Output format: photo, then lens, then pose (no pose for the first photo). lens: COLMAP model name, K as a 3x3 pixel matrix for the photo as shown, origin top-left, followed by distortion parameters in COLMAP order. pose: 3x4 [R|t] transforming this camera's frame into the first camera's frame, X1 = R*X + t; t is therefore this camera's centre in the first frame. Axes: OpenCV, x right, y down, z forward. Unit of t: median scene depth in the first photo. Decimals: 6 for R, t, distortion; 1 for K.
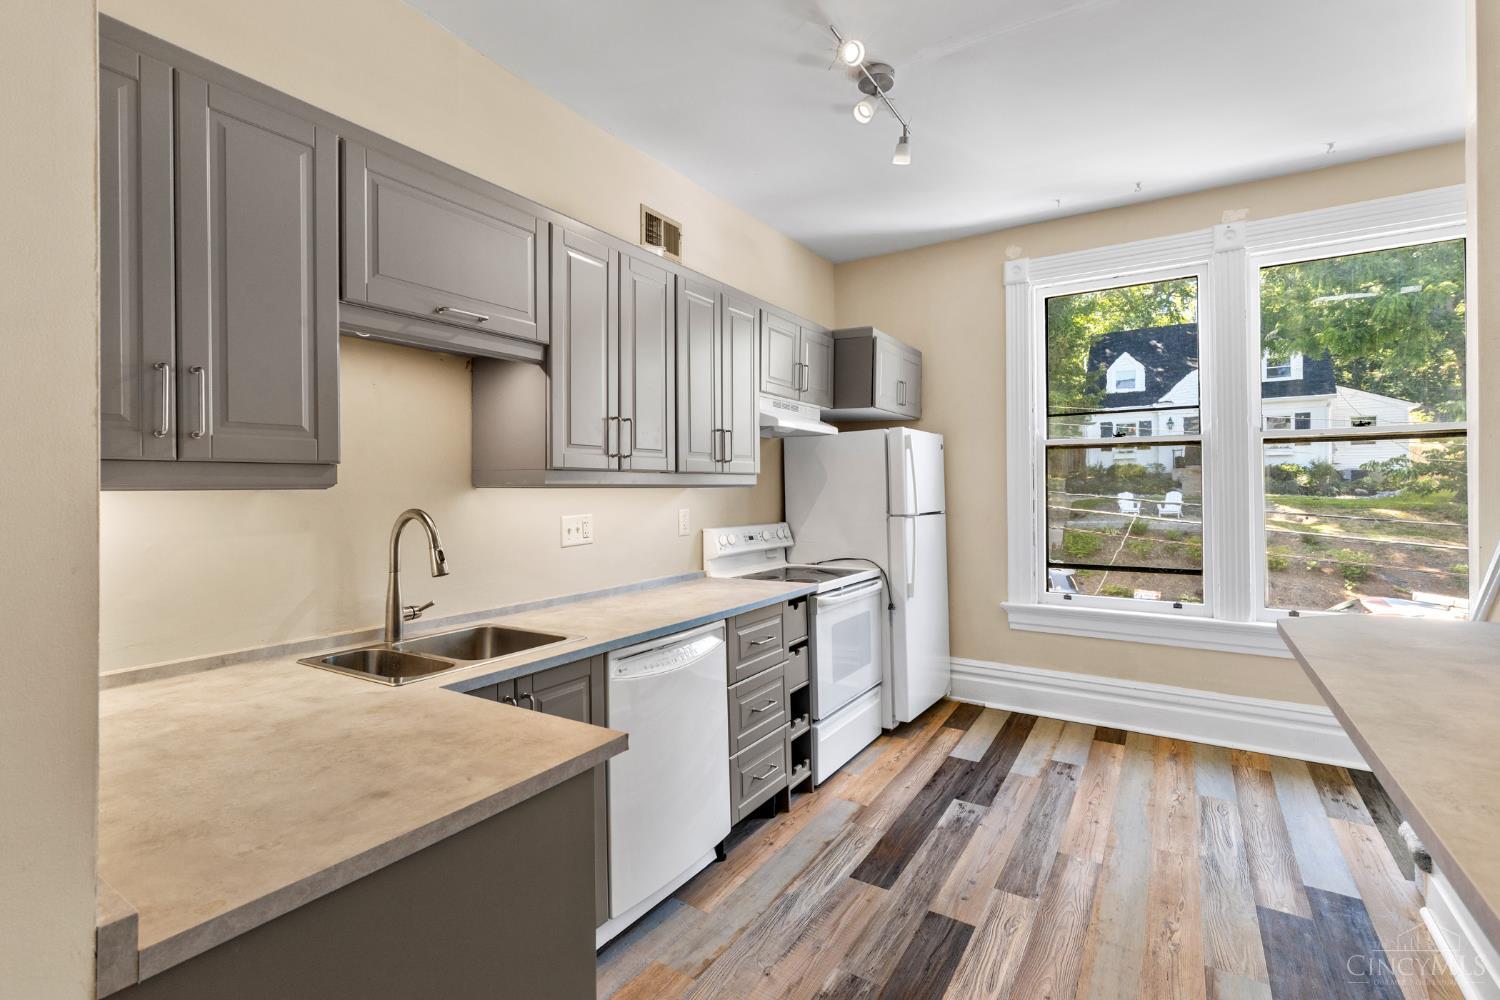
lens RADIAL K [[674.6, 0, 742.9], [0, 674.6, 492.5], [0, 0, 1]] dist [0.006031, 0.000048]
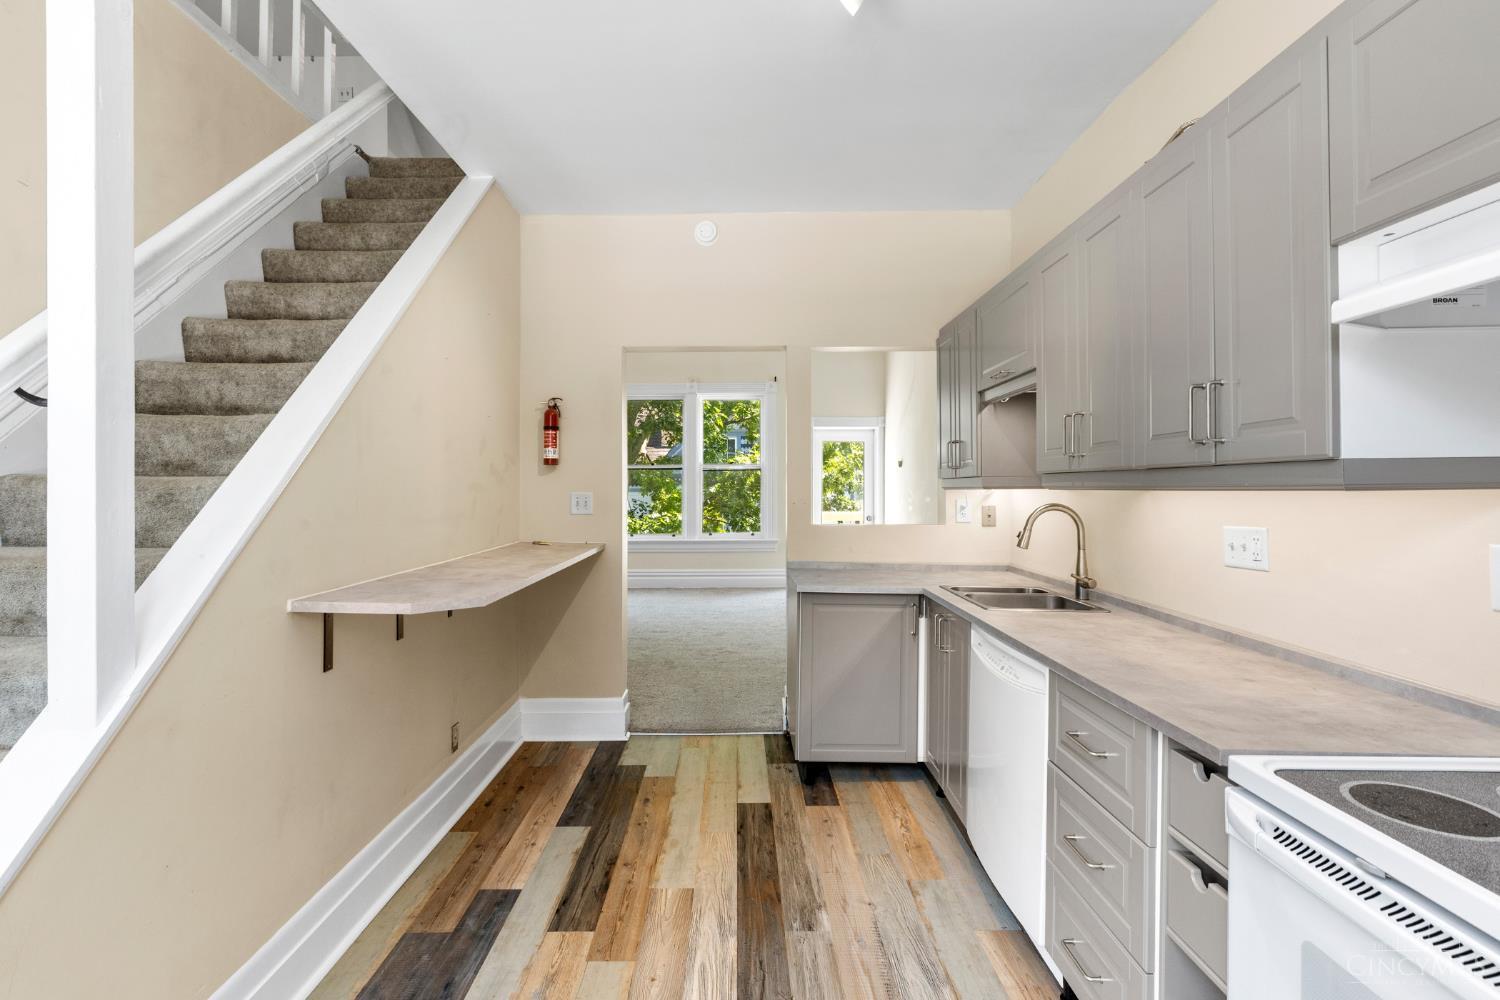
lens RADIAL K [[674.6, 0, 741.7], [0, 674.6, 493.1], [0, 0, 1]] dist [0.006031, 0.000048]
pose [[-0.837085, 0.006371, -0.547036, 0.811176], [-0.000043, 0.999931, 0.011712, -0.016331], [0.547073, 0.009828, -0.837027, 1.746648]]
